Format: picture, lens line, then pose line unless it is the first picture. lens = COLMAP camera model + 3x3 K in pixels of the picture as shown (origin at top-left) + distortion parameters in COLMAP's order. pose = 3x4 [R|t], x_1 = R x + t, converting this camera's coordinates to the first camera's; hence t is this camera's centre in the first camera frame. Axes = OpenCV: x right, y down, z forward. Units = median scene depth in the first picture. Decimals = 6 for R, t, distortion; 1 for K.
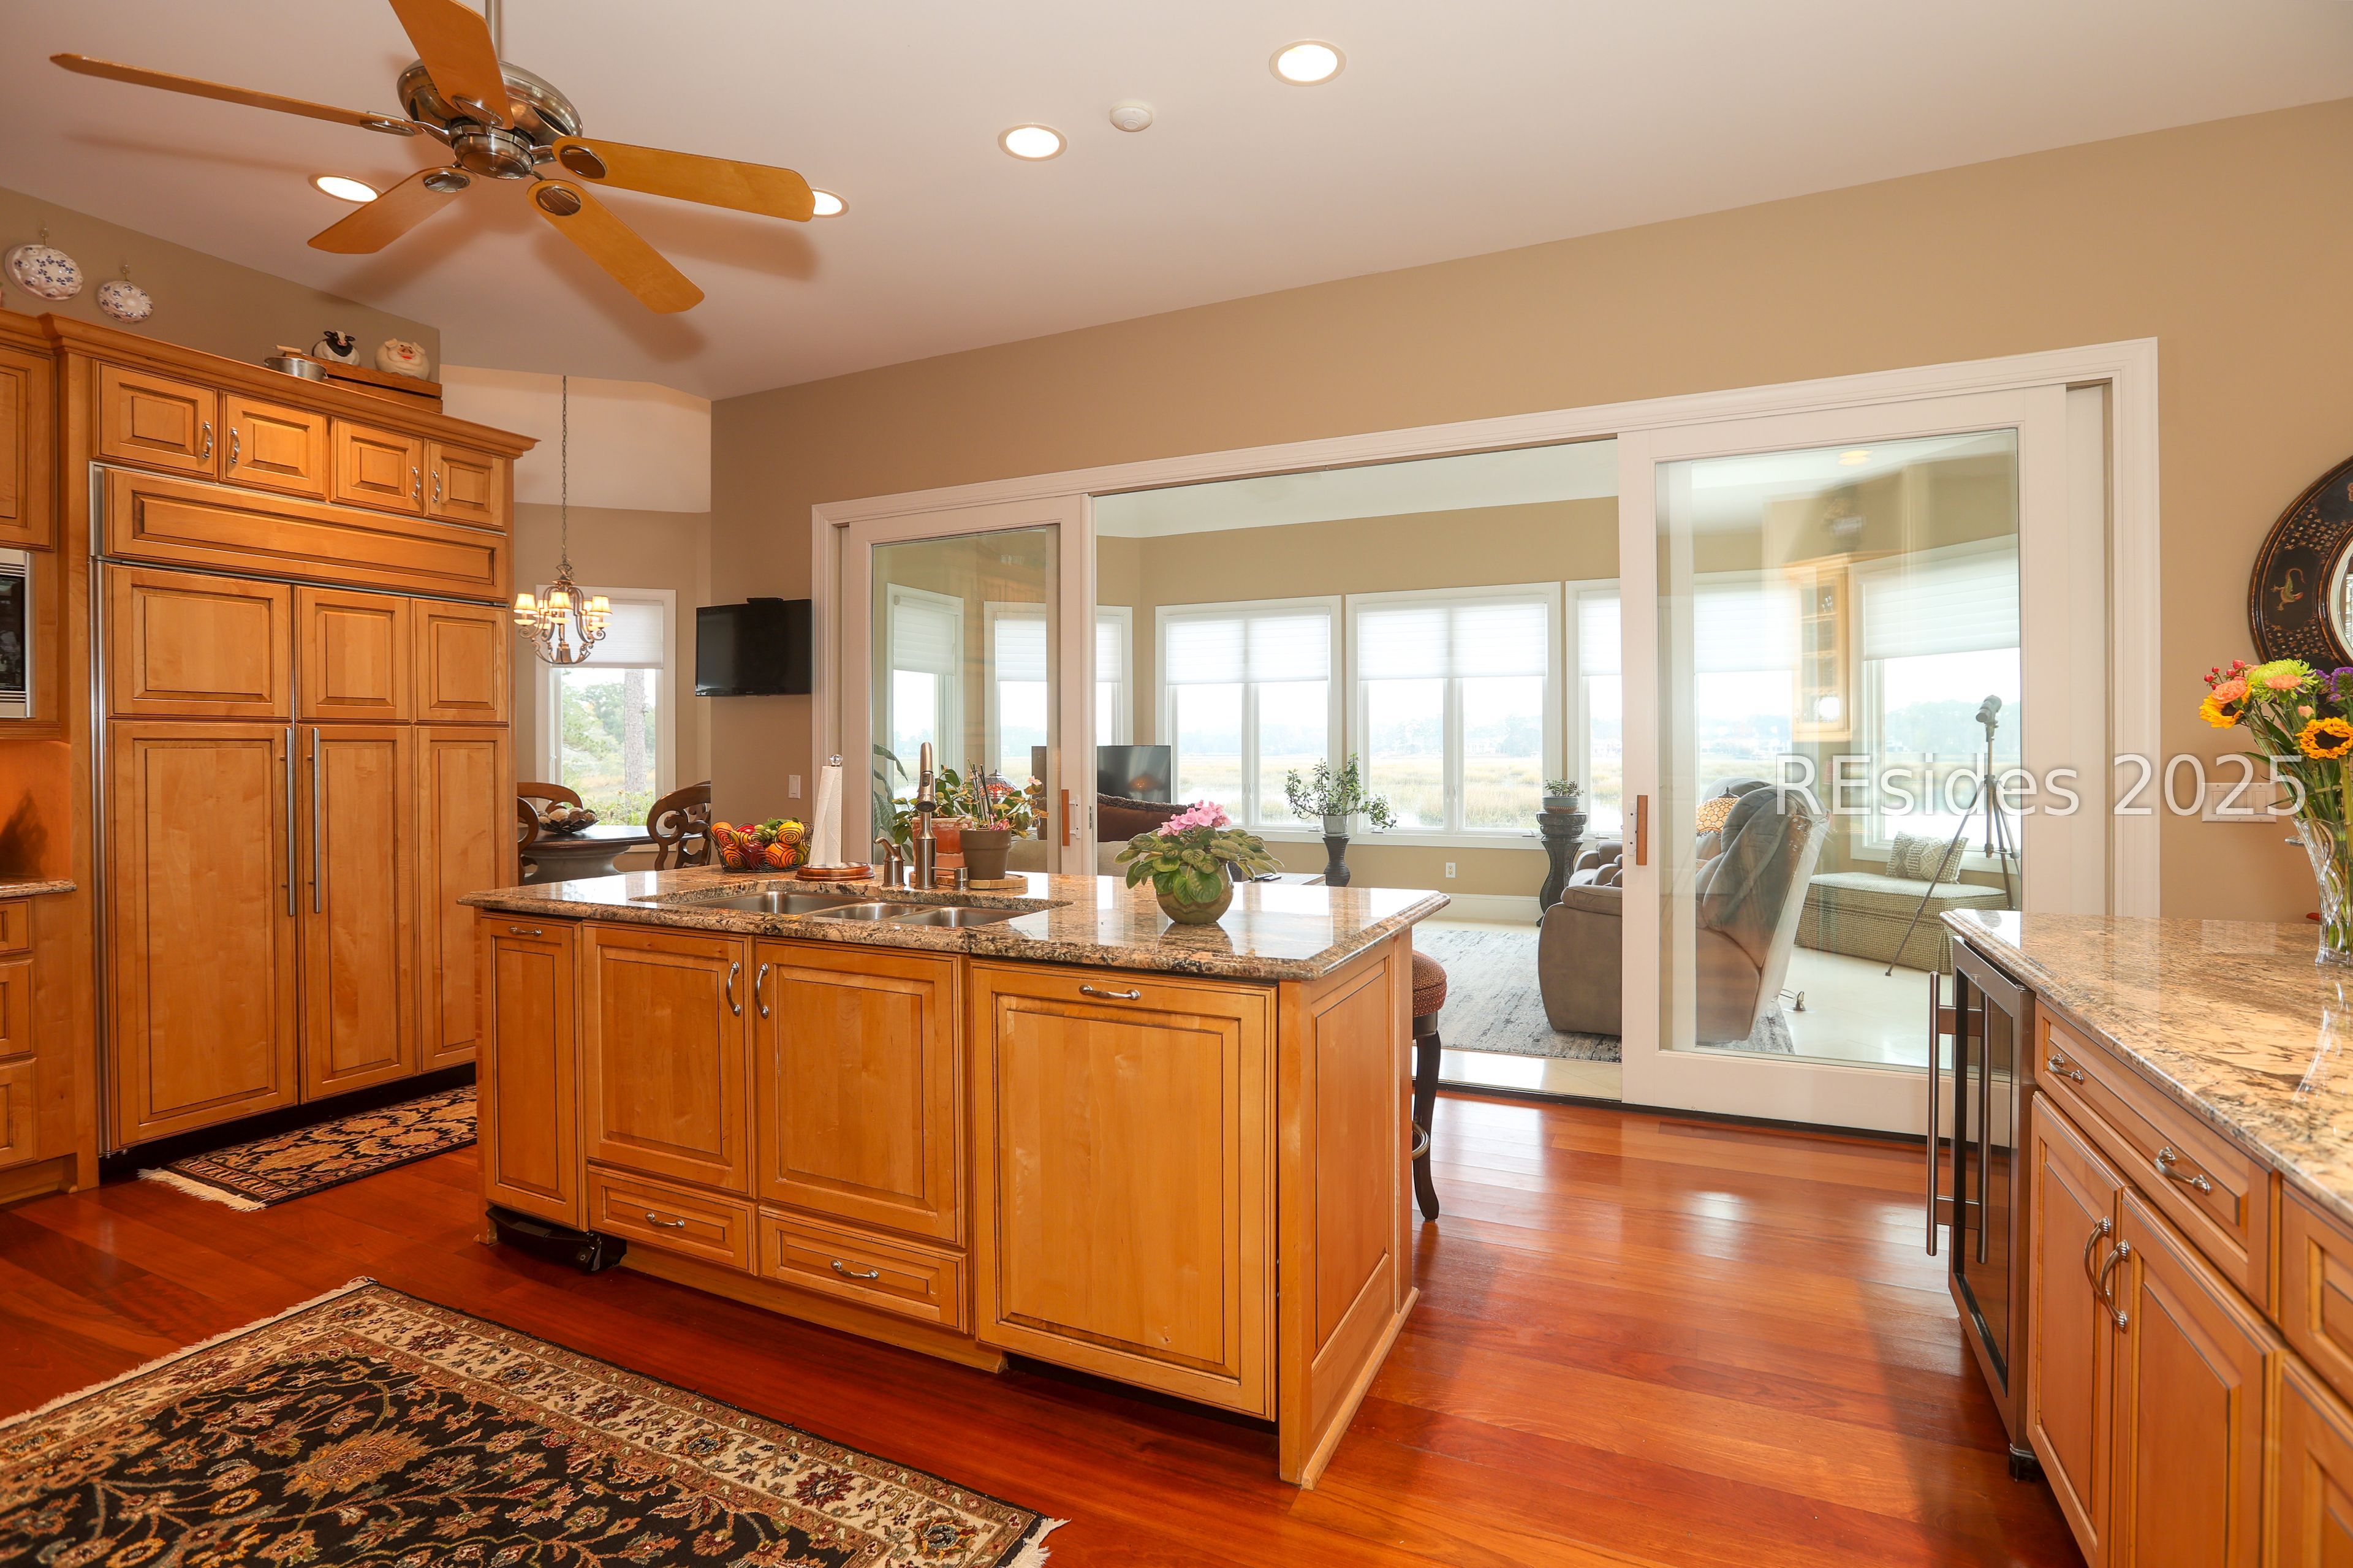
lens RADIAL K [[1120.8, 0, 1176.5], [0, 1120.8, 784.0], [0, 0, 1]] dist [-0.041499, 0.000406]
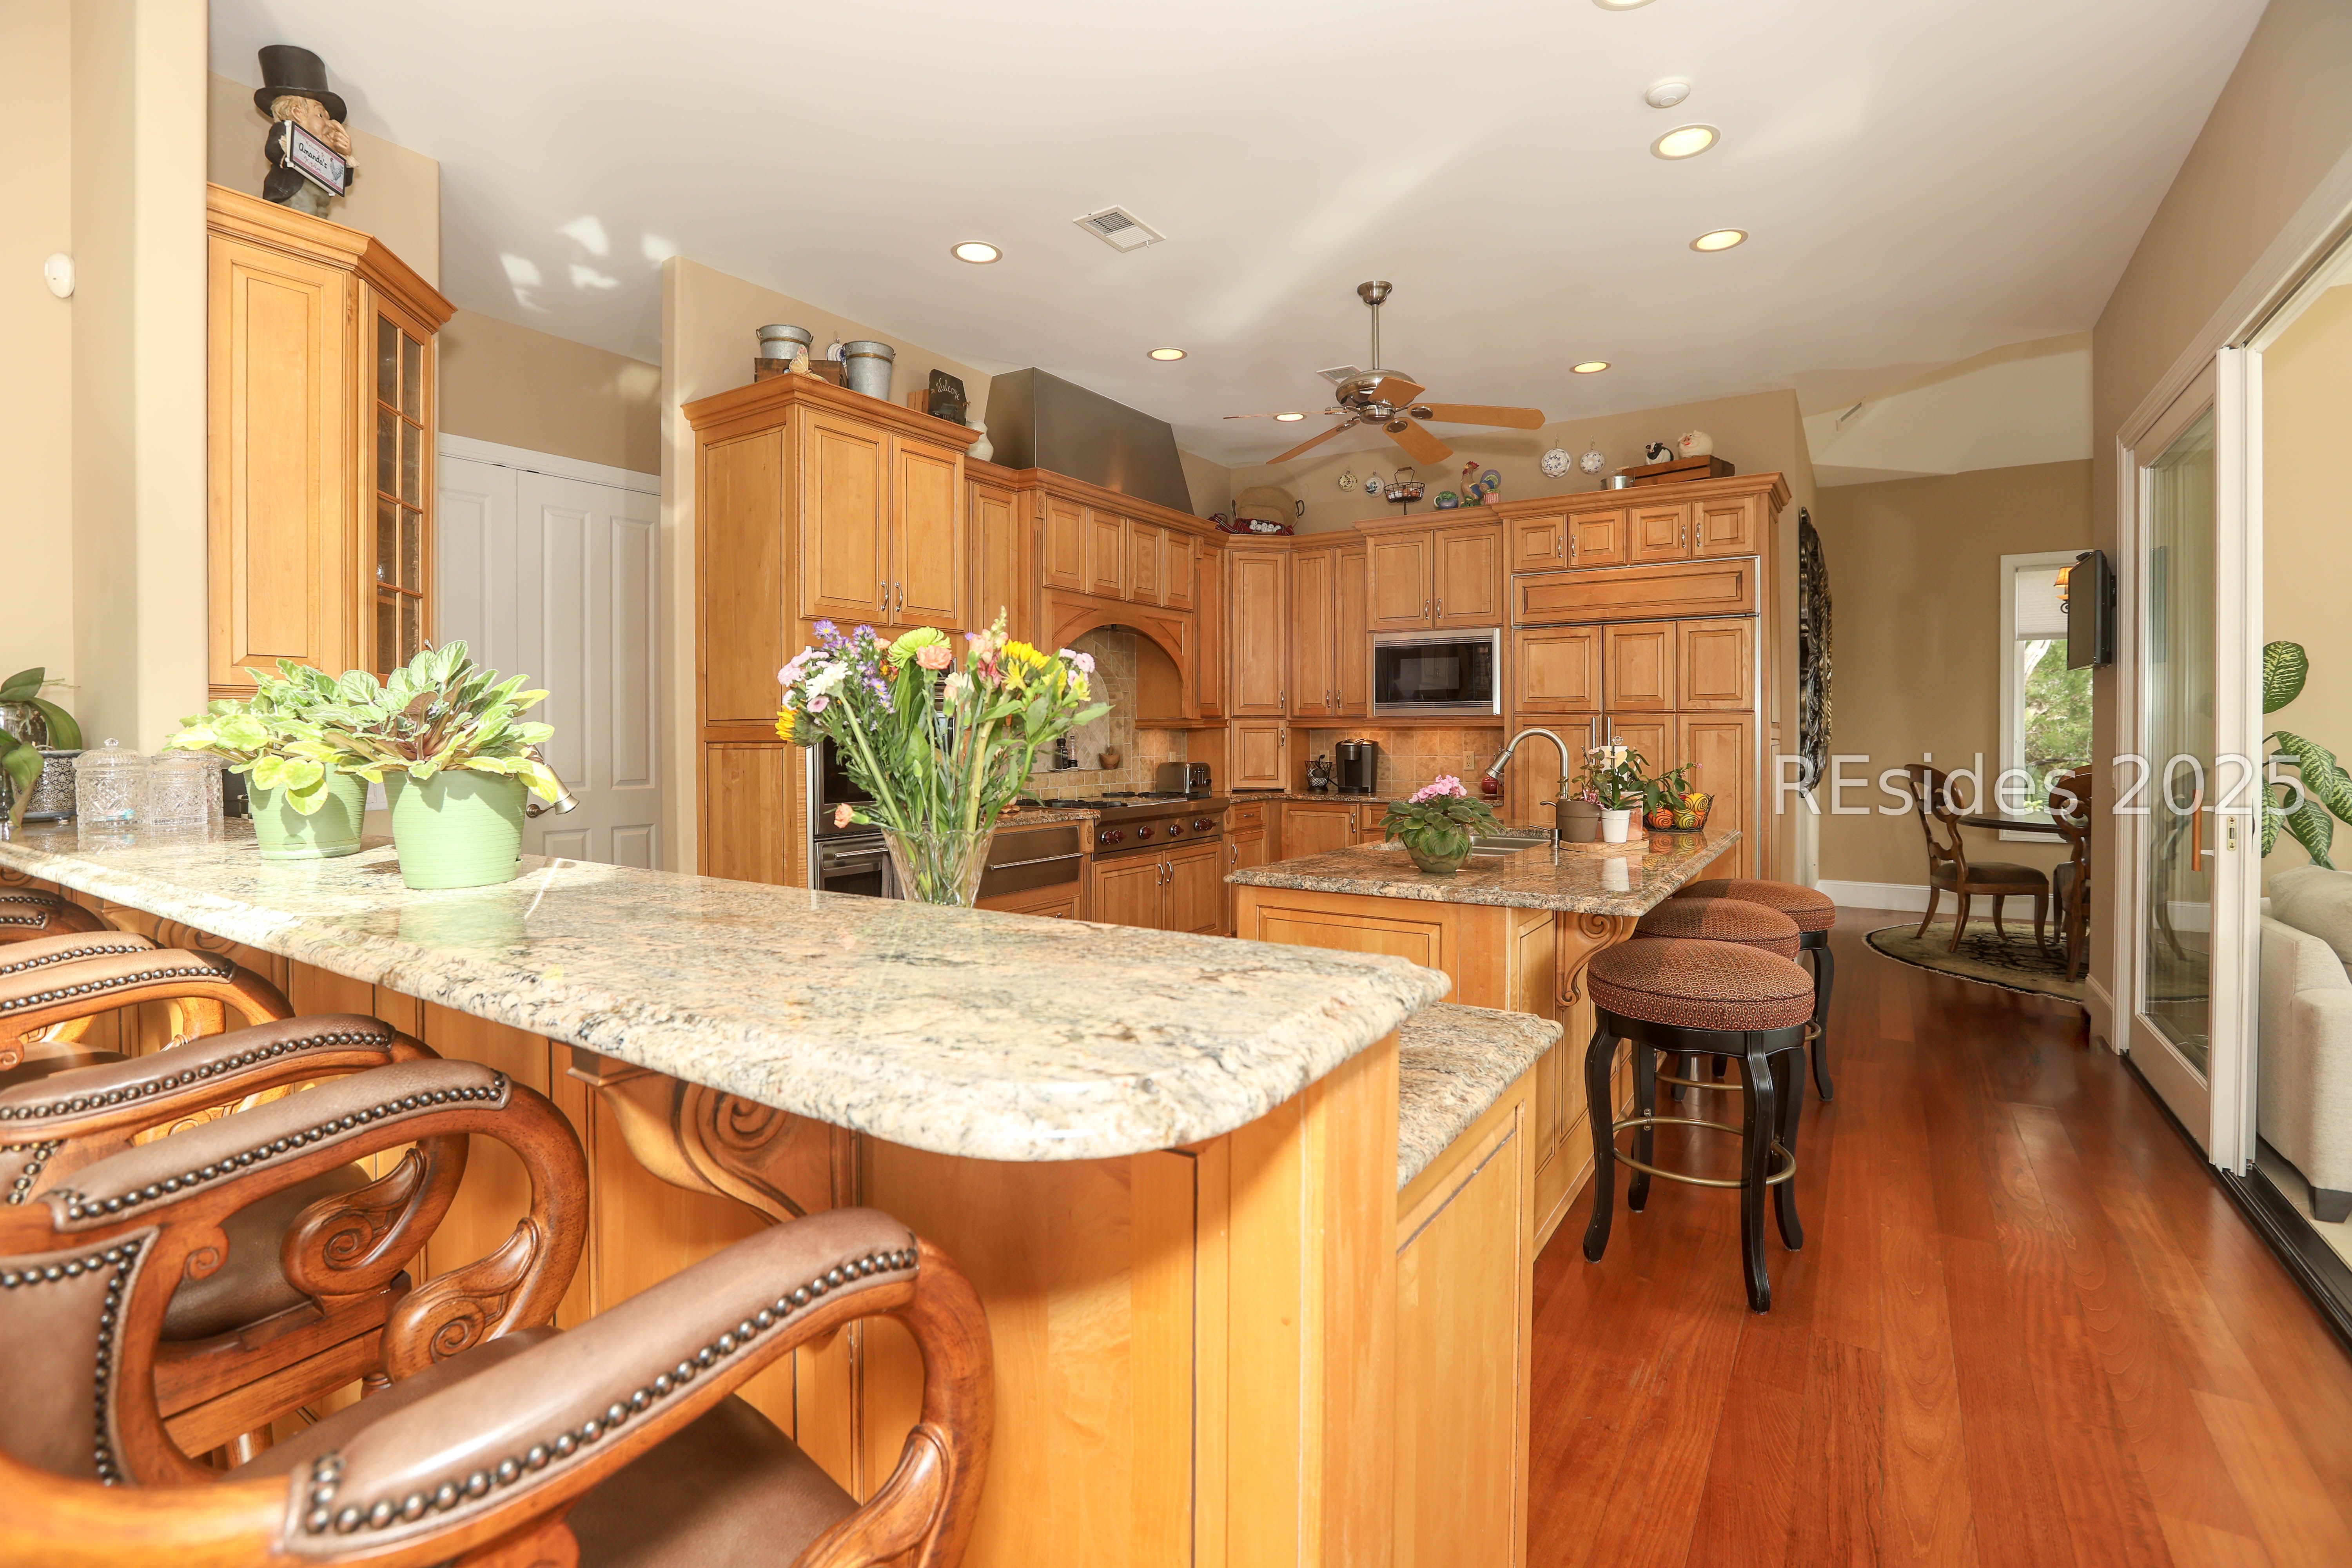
lens RADIAL K [[1120.3, 0, 1176.0], [0, 1120.3, 784.0], [0, 0, 1]] dist [-0.041499, 0.000406]
pose [[-0.117616, 0.038392, -0.992317, 0.755288], [-0.013649, 0.999096, 0.040273, -0.012033], [0.992965, 0.018281, -0.116986, 0.526562]]
